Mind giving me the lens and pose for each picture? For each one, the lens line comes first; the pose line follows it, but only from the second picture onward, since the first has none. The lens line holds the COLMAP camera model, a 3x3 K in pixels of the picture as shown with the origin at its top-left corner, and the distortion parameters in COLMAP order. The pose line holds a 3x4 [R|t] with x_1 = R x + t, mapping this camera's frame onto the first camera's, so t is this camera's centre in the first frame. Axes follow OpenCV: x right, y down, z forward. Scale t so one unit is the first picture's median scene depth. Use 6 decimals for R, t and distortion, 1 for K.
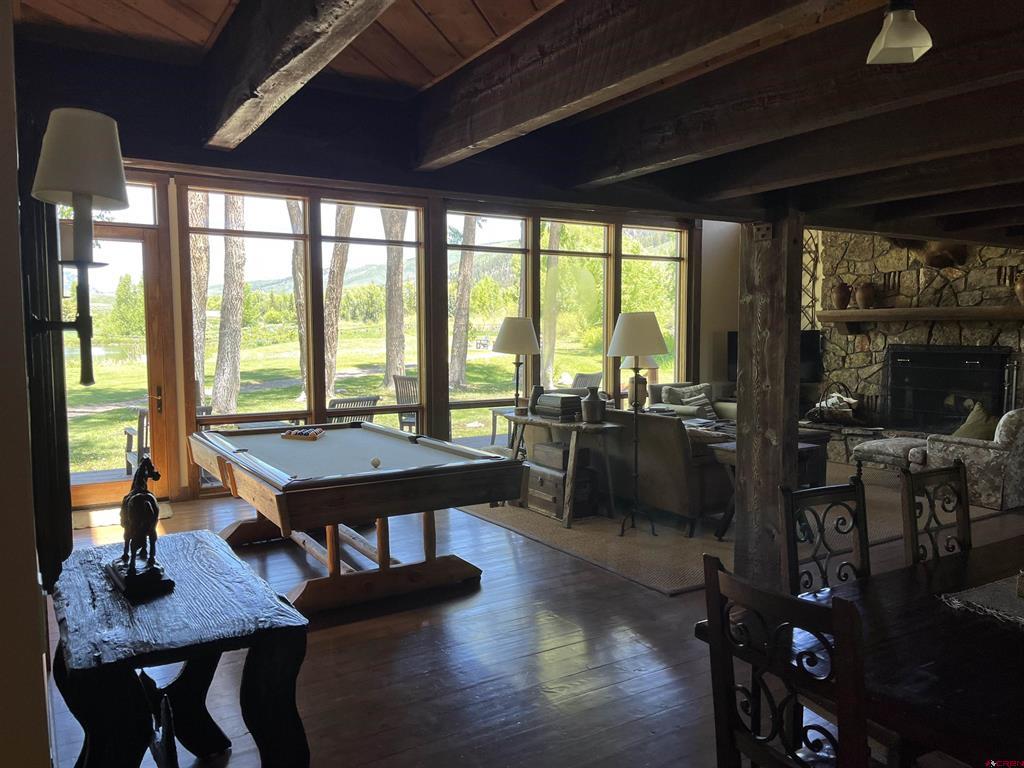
lens RADIAL K [[775.0, 0, 505.8], [0, 775.0, 390.8], [0, 0, 1]] dist [0.035342, -0.047510]
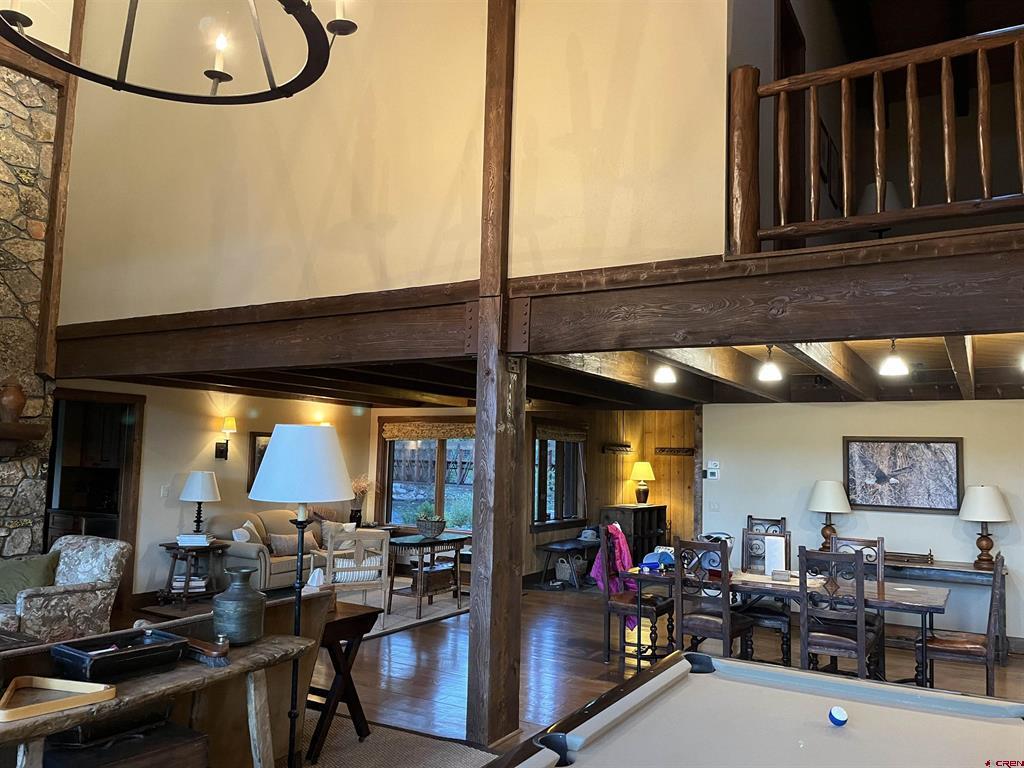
lens RADIAL K [[775.0, 0, 516.2], [0, 775.0, 382.2], [0, 0, 1]] dist [0.035342, -0.047510]
pose [[-0.482218, 0.082952, 0.872115, -0.412777], [0.043901, 0.996544, -0.070513, -0.081392], [-0.874950, 0.004285, -0.484193, 1.110124]]
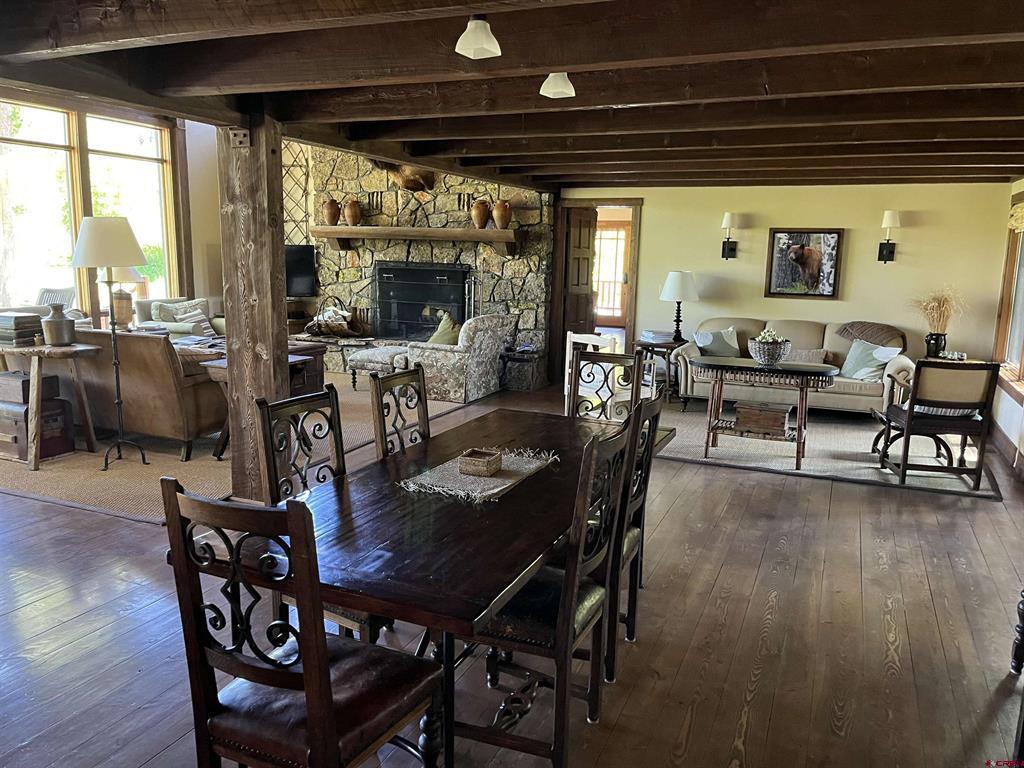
lens RADIAL K [[775.0, 0, 521.1], [0, 775.0, 390.8], [0, 0, 1]] dist [0.035342, -0.047510]
pose [[0.809769, -0.081025, 0.581127, 0.020195], [0.017691, 0.993341, 0.113847, 0.001471], [-0.586482, -0.081909, 0.805810, -0.002566]]
